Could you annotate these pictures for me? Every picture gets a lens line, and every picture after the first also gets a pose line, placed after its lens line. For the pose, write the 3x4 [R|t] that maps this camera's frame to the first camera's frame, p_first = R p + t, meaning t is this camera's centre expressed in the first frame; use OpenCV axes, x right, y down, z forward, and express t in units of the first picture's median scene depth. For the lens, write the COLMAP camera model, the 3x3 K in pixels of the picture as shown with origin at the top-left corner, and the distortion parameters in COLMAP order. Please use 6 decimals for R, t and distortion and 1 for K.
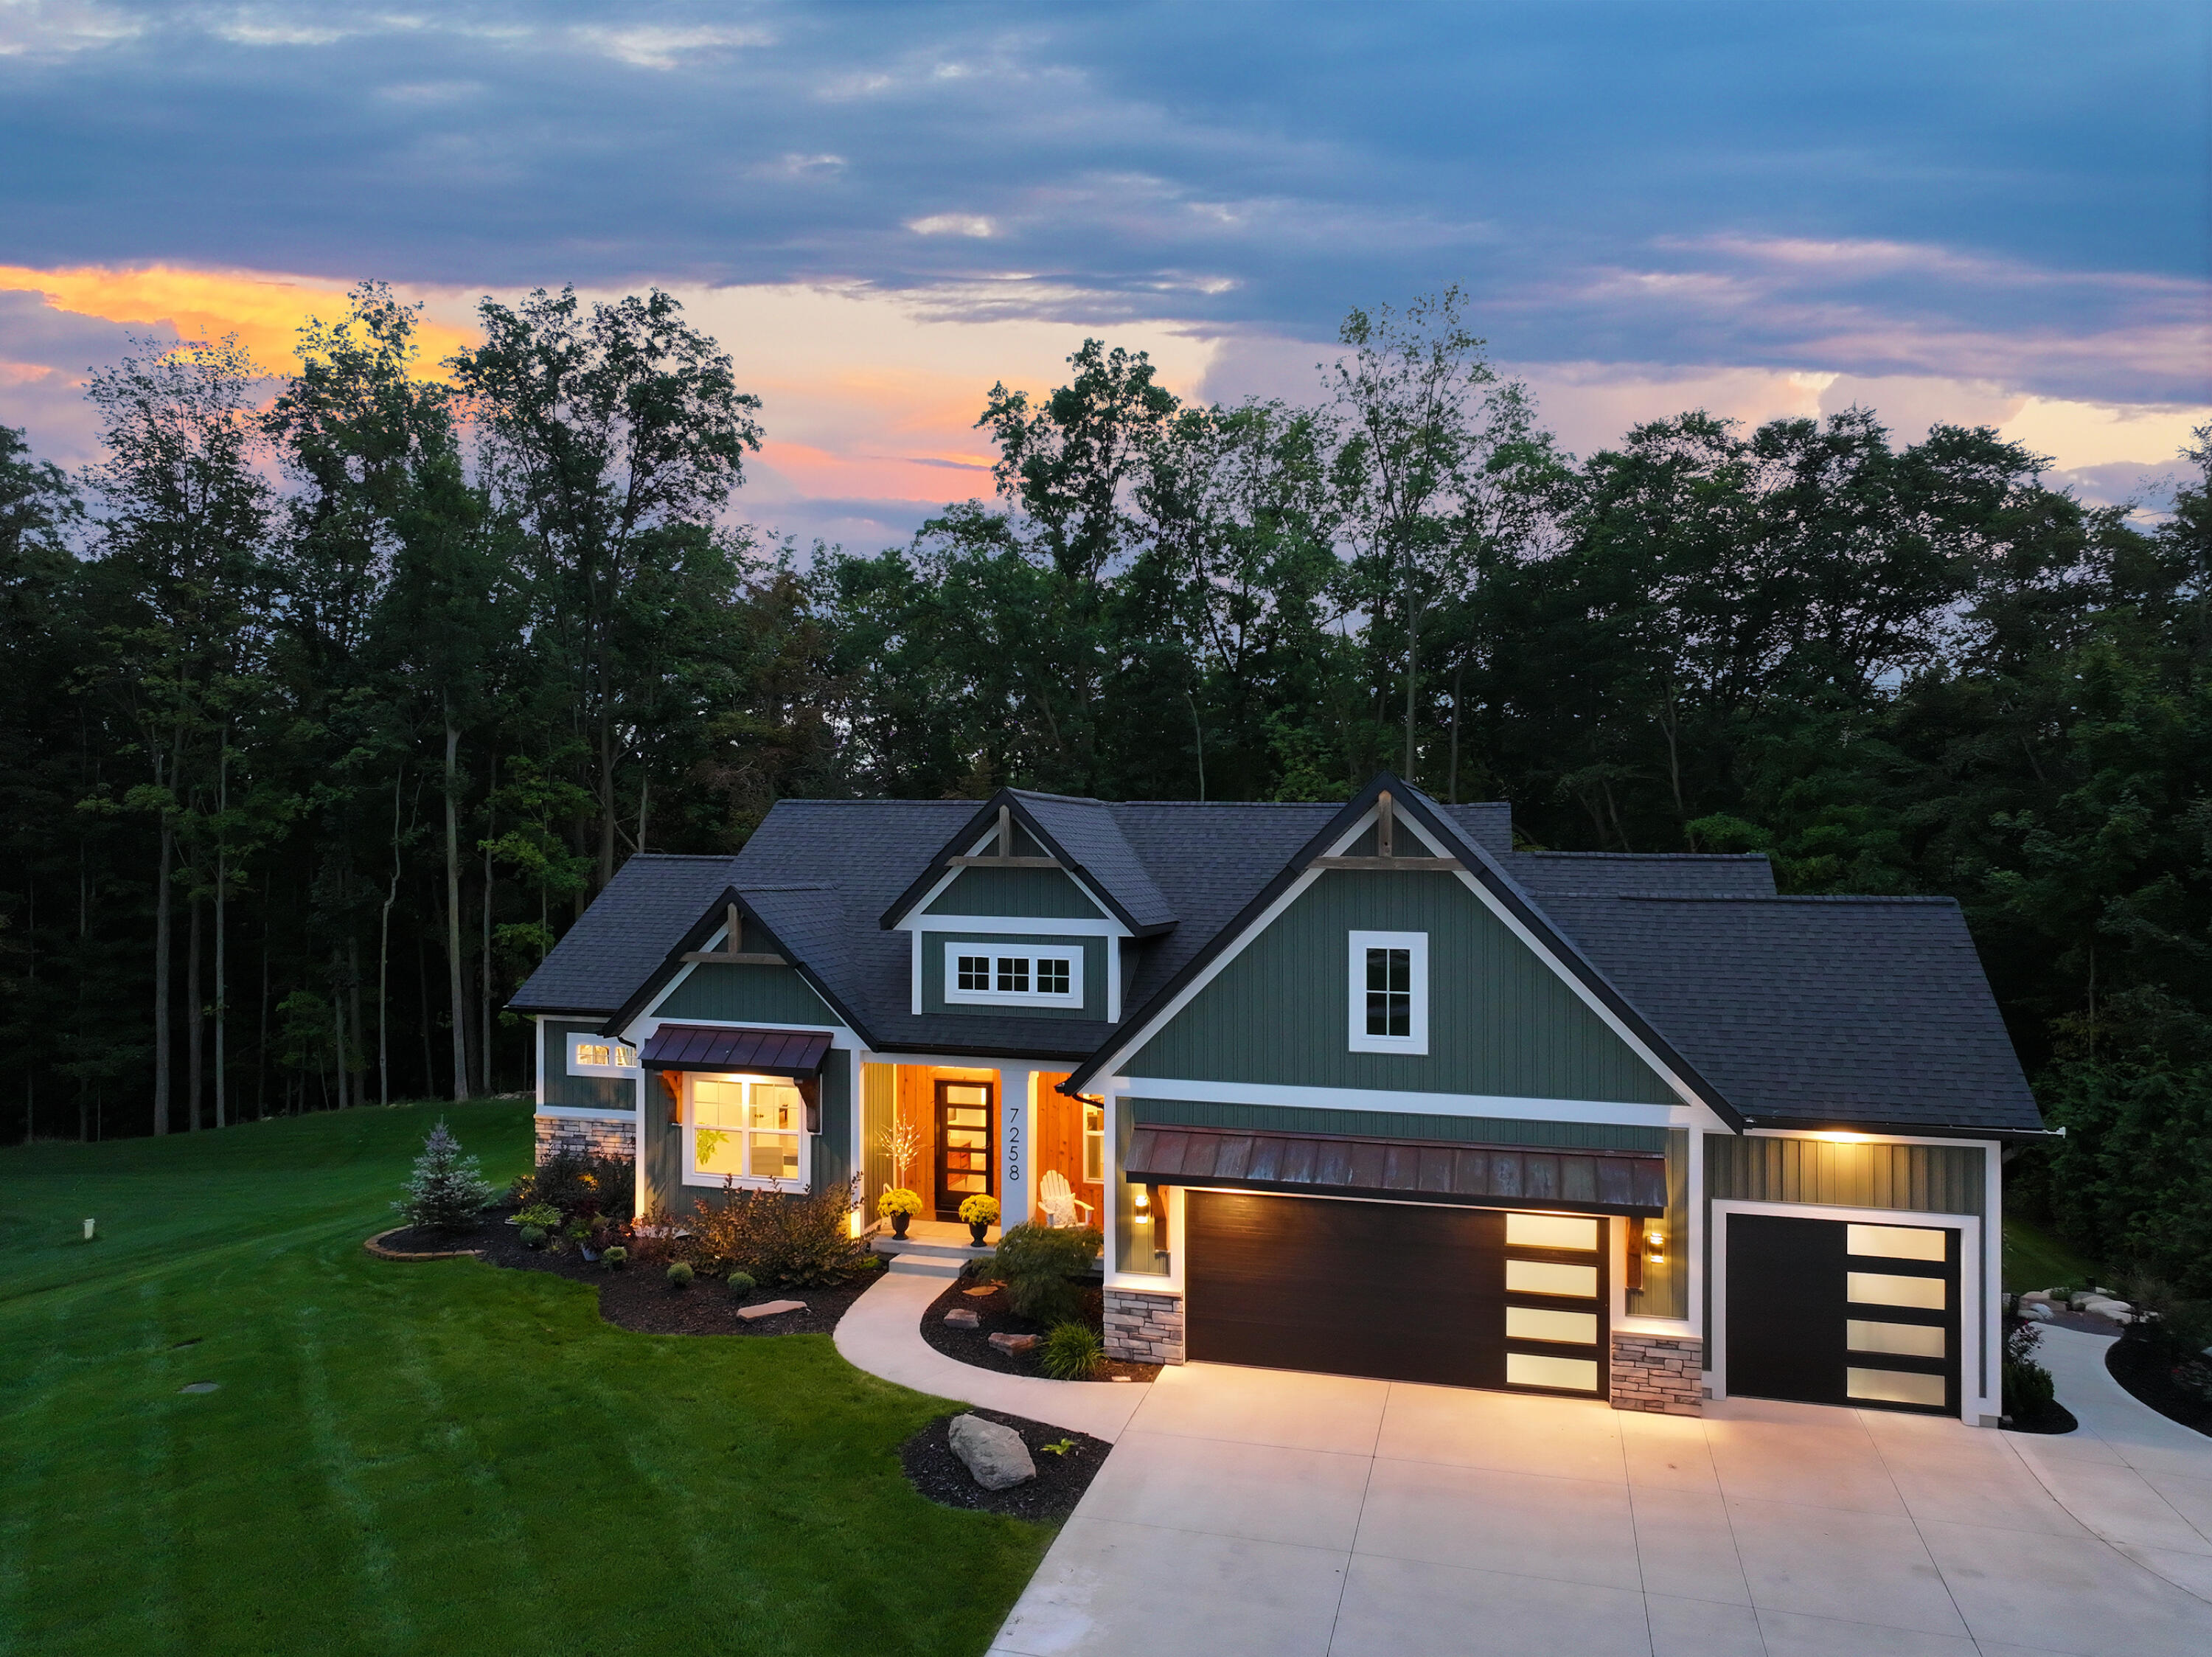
lens RADIAL K [[1550.4, 0, 1106.0], [0, 1550.4, 828.5], [0, 0, 1]] dist [0.001817, -0.005234]
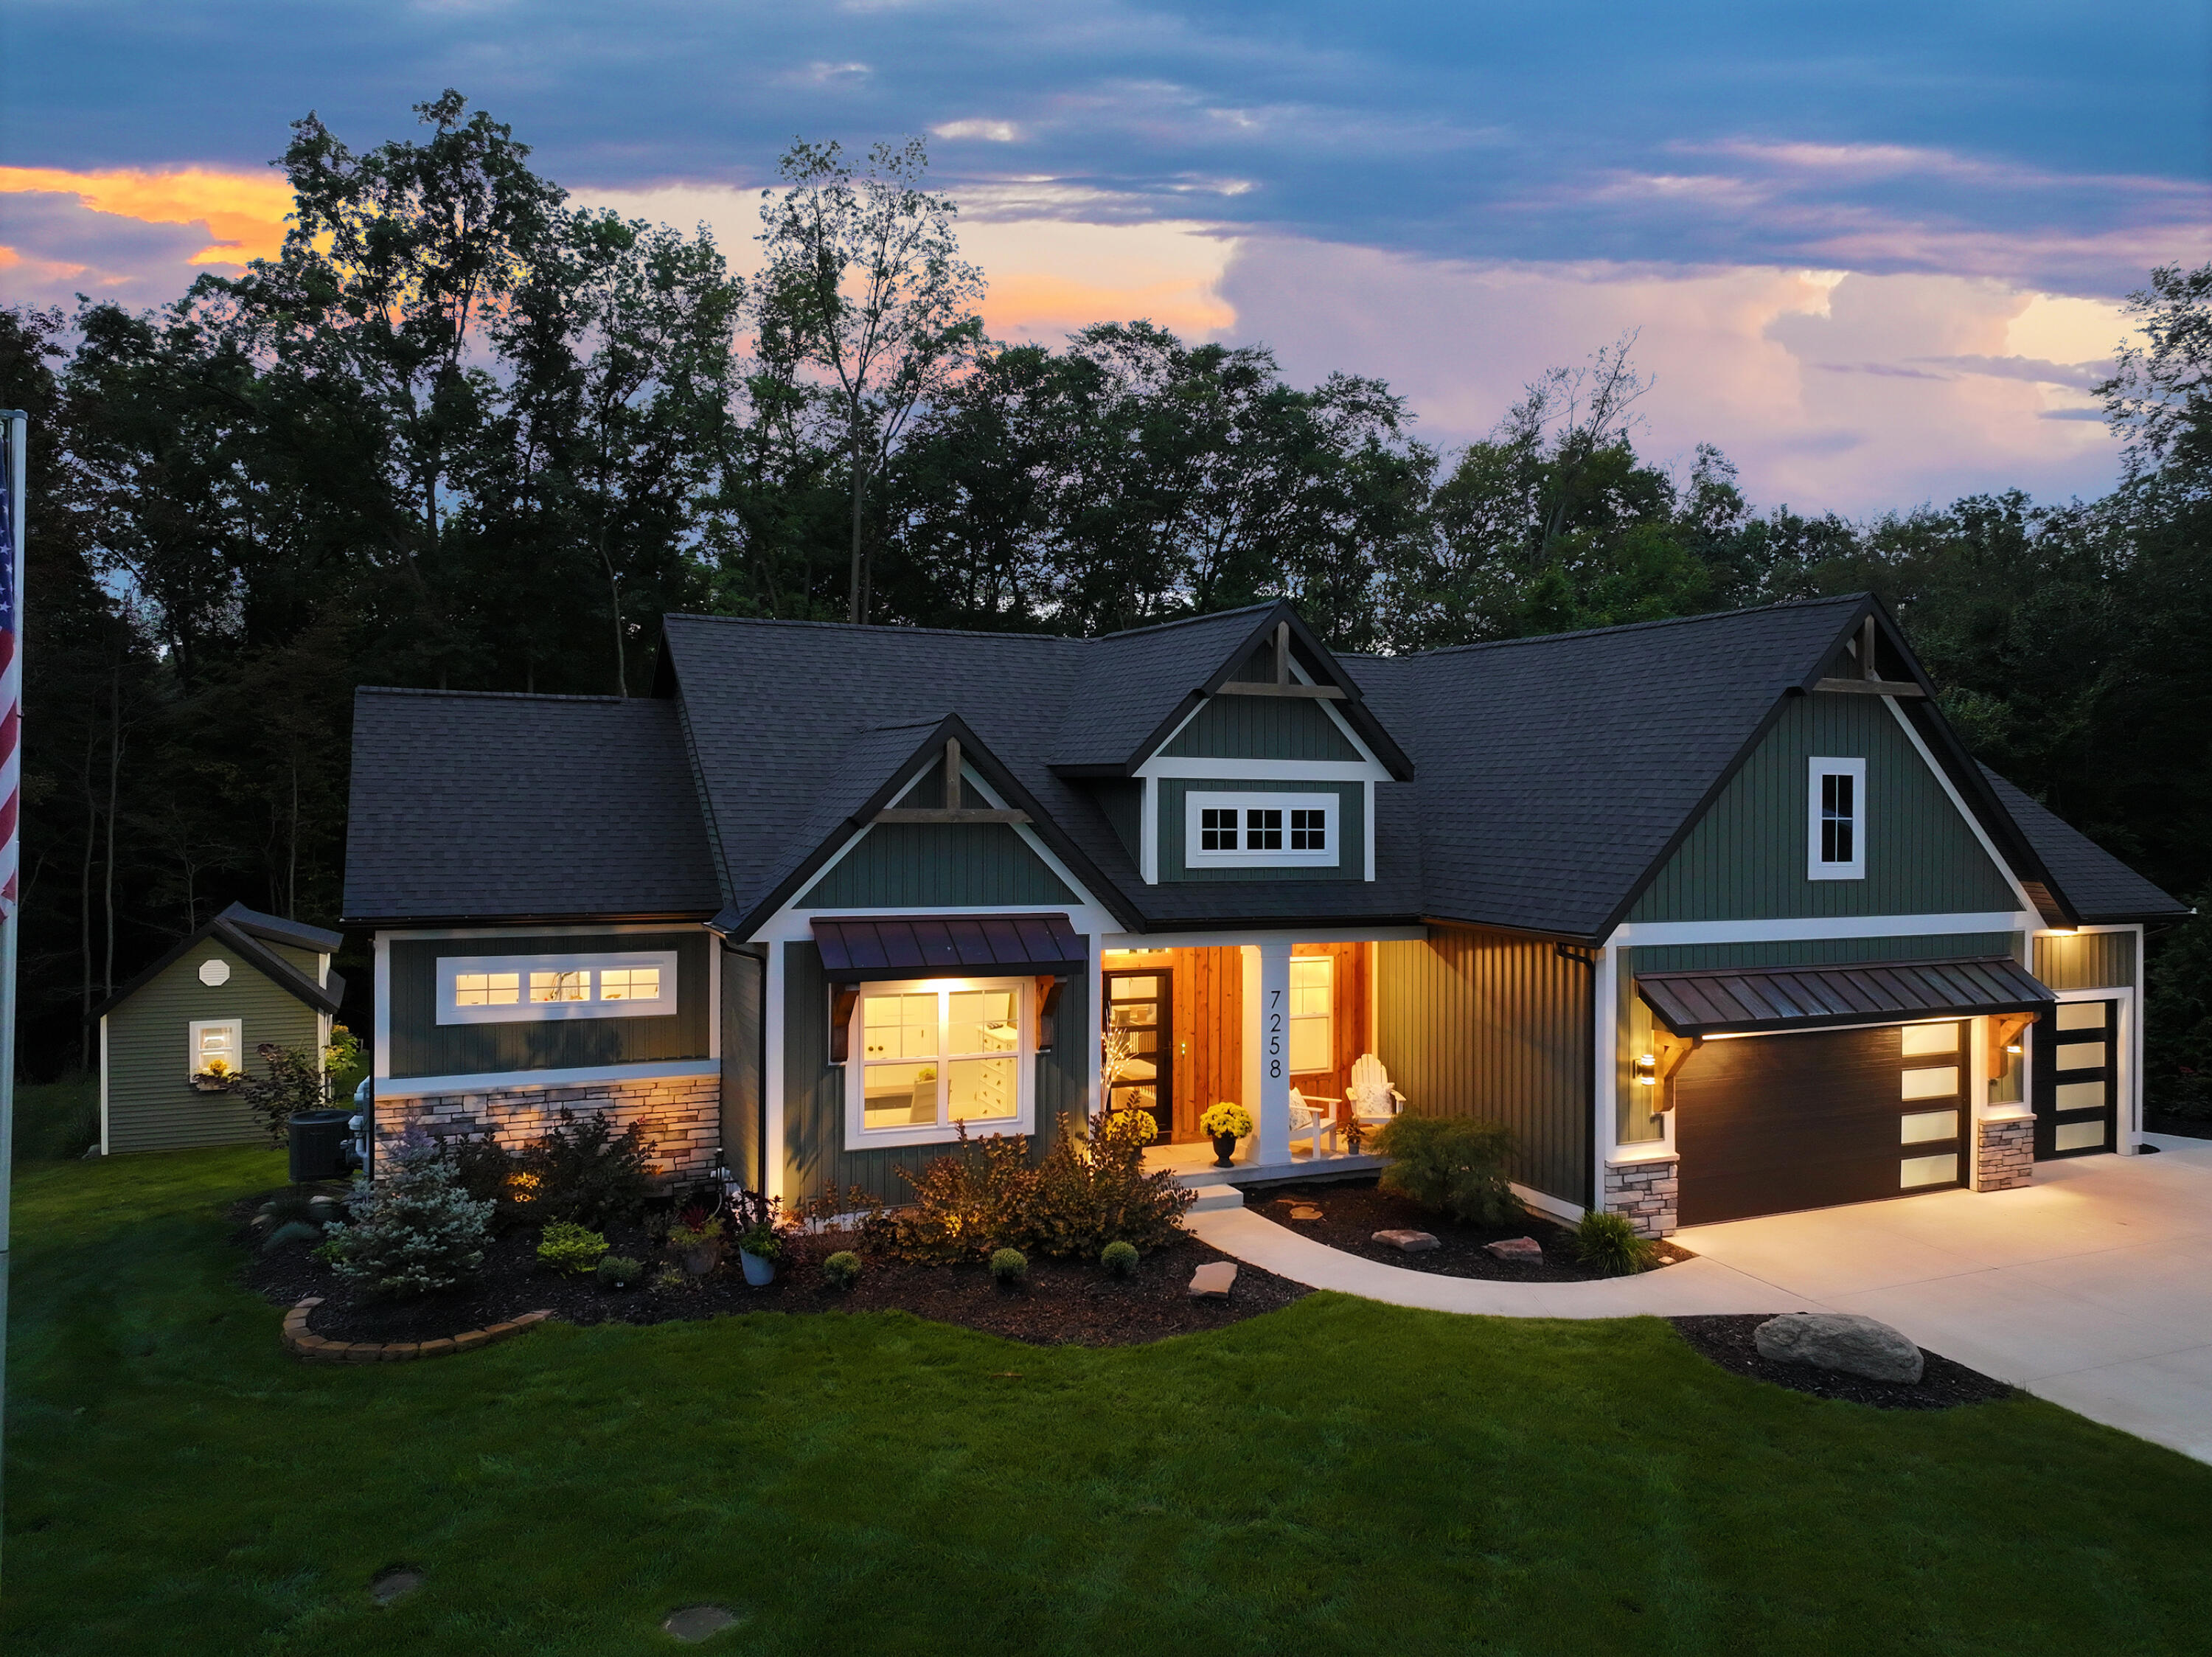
lens RADIAL K [[1544.1, 0, 1105.7], [0, 1544.1, 760.0], [0, 0, 1]] dist [-0.001289, 0.001394]
pose [[0.776652, 0.009676, 0.629855, -0.685091], [-0.011971, 0.999928, -0.000600, 0.062898], [-0.629816, -0.007074, 0.776712, 0.445094]]
